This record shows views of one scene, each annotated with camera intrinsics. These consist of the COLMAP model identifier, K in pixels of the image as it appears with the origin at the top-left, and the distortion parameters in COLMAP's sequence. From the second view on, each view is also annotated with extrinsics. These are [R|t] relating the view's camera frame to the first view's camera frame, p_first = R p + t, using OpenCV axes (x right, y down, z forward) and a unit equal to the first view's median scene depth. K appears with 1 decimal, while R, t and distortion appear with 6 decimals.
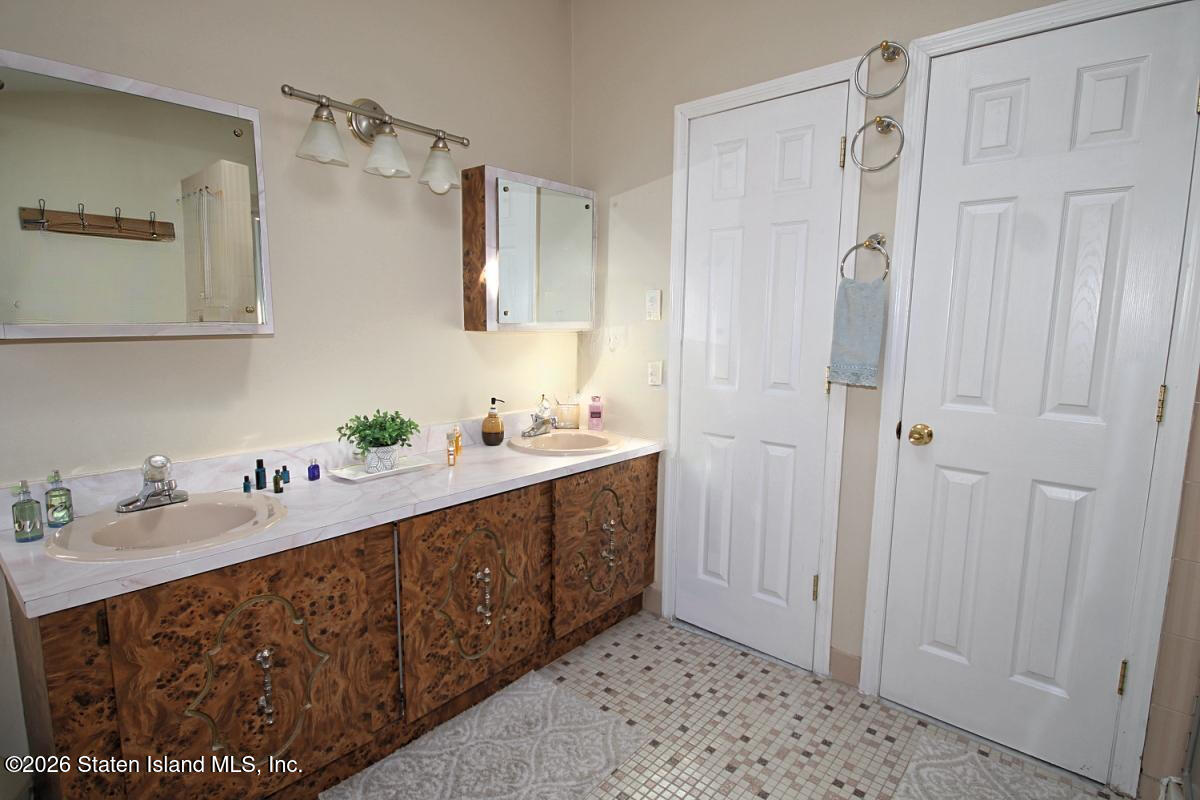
lens RADIAL K [[611.8, 0, 605.7], [0, 611.8, 403.6], [0, 0, 1]] dist [0.004677, -0.000190]
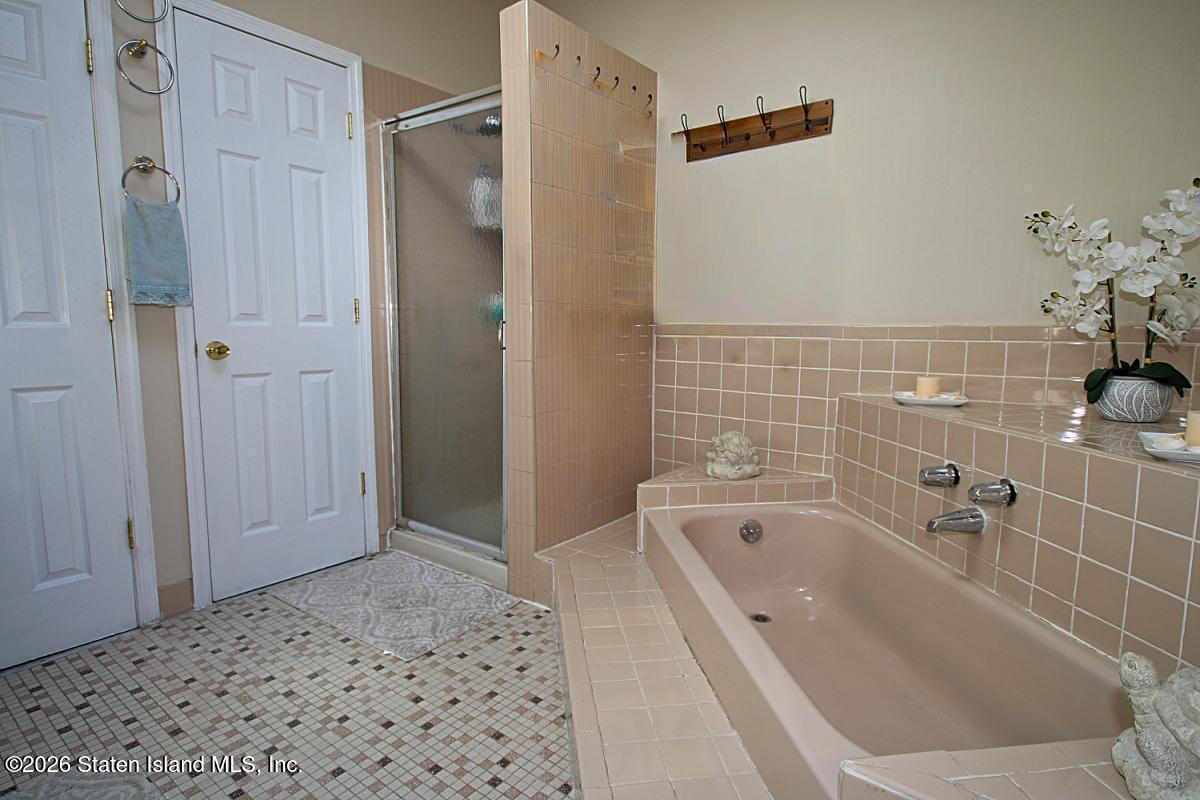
lens RADIAL K [[611.8, 0, 605.7], [0, 611.8, 403.6], [0, 0, 1]] dist [0.004677, -0.000190]
pose [[-0.048032, -0.142521, 0.988626, -0.649700], [0.129733, 0.980494, 0.147652, 0.071563], [-0.990385, 0.135350, -0.028606, 0.326783]]
